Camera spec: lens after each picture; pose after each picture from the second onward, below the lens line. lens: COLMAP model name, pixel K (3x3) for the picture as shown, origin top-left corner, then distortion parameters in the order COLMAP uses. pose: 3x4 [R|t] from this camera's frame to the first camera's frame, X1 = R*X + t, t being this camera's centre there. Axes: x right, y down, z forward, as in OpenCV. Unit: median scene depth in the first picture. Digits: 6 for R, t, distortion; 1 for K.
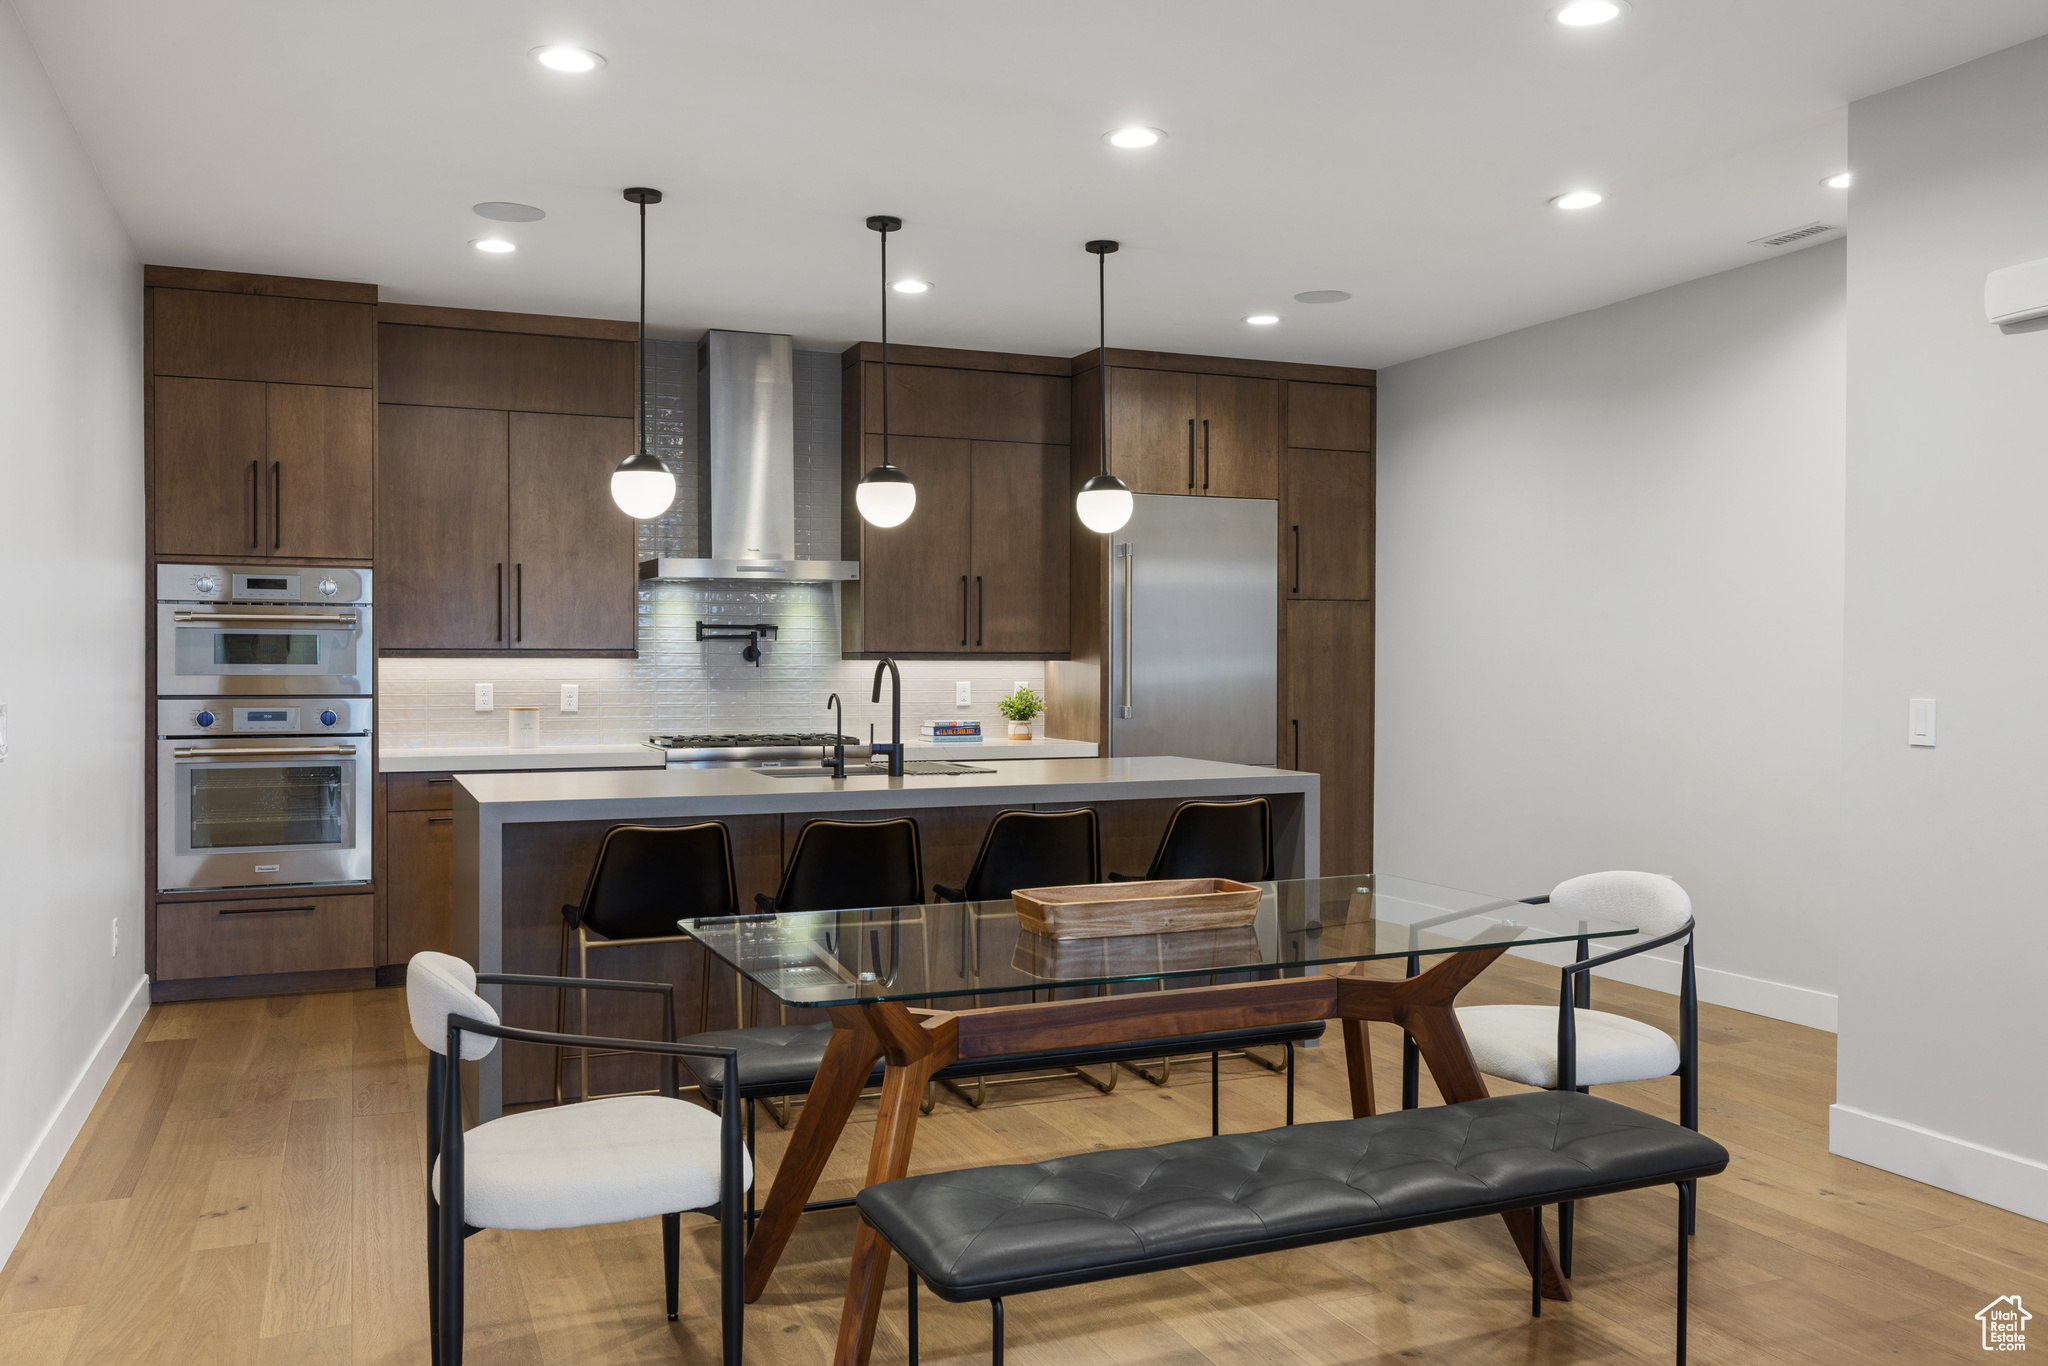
lens RADIAL K [[1656.5, 0, 1031.5], [0, 1656.5, 676.5], [0, 0, 1]] dist [0.007163, -0.004505]
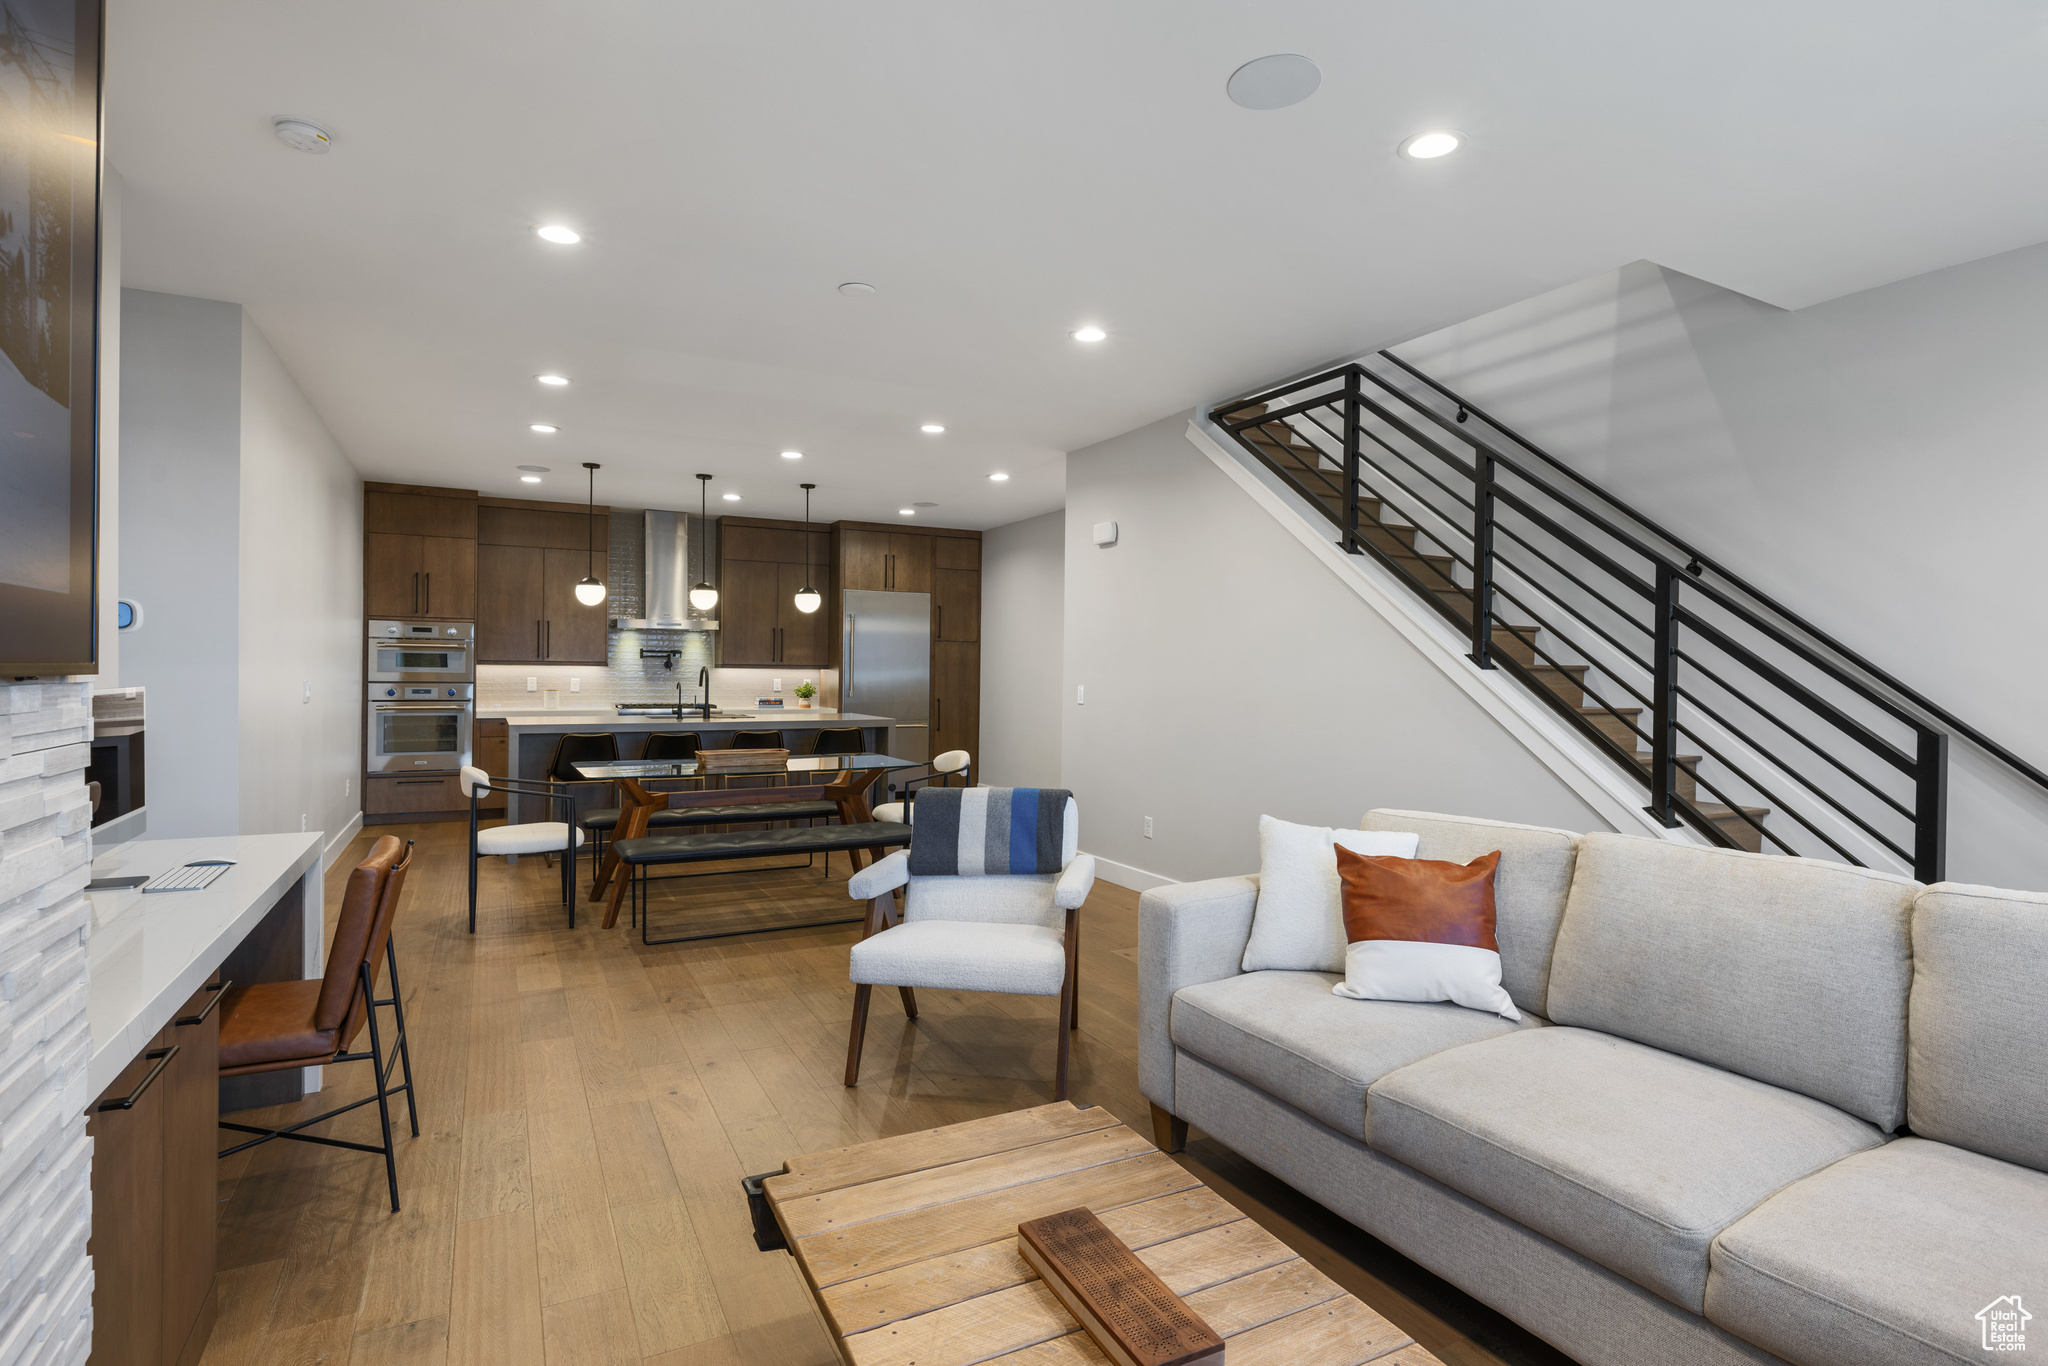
lens RADIAL K [[1041.3, 0, 1028.9], [0, 1041.3, 675.0], [0, 0, 1]] dist [-0.001393, -0.000122]
pose [[0.996391, 0.008055, 0.084499, 0.186248], [-0.007498, 0.999948, -0.006902, 0.005455], [-0.084550, 0.006243, 0.996400, -0.365341]]
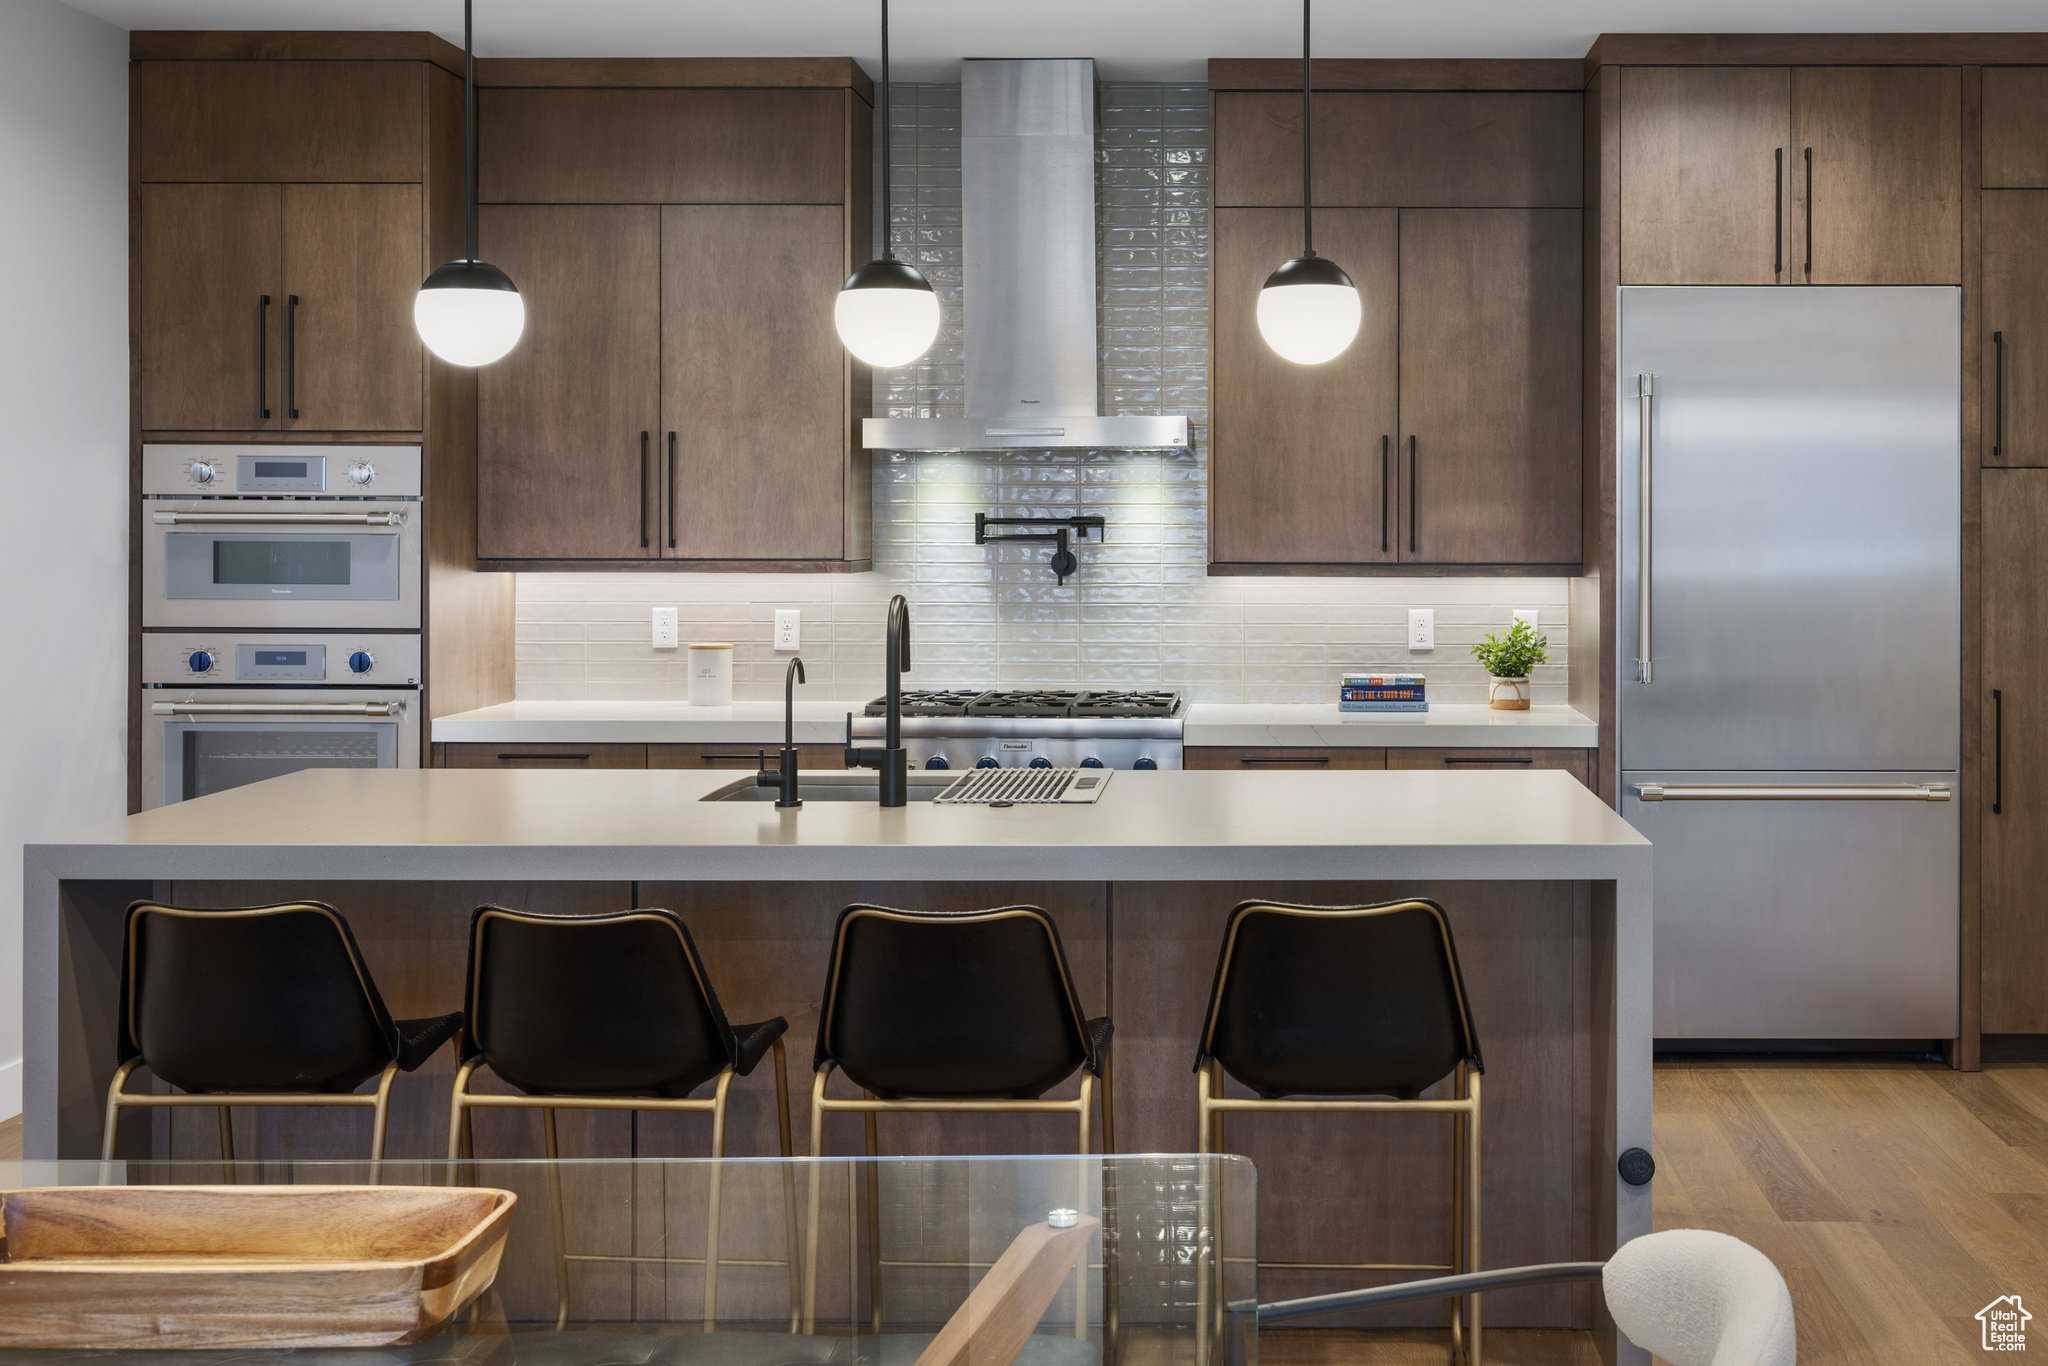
lens RADIAL K [[2210.5, 0, 1246.0], [0, 2210.5, 523.2], [0, 0, 1]] dist [0.000655, 0.000000]
pose [[0.916227, -0.000195, -0.400659, 0.257976], [-0.004500, 0.999932, -0.010779, -0.022303], [0.400634, 0.011680, 0.916164, 0.273821]]
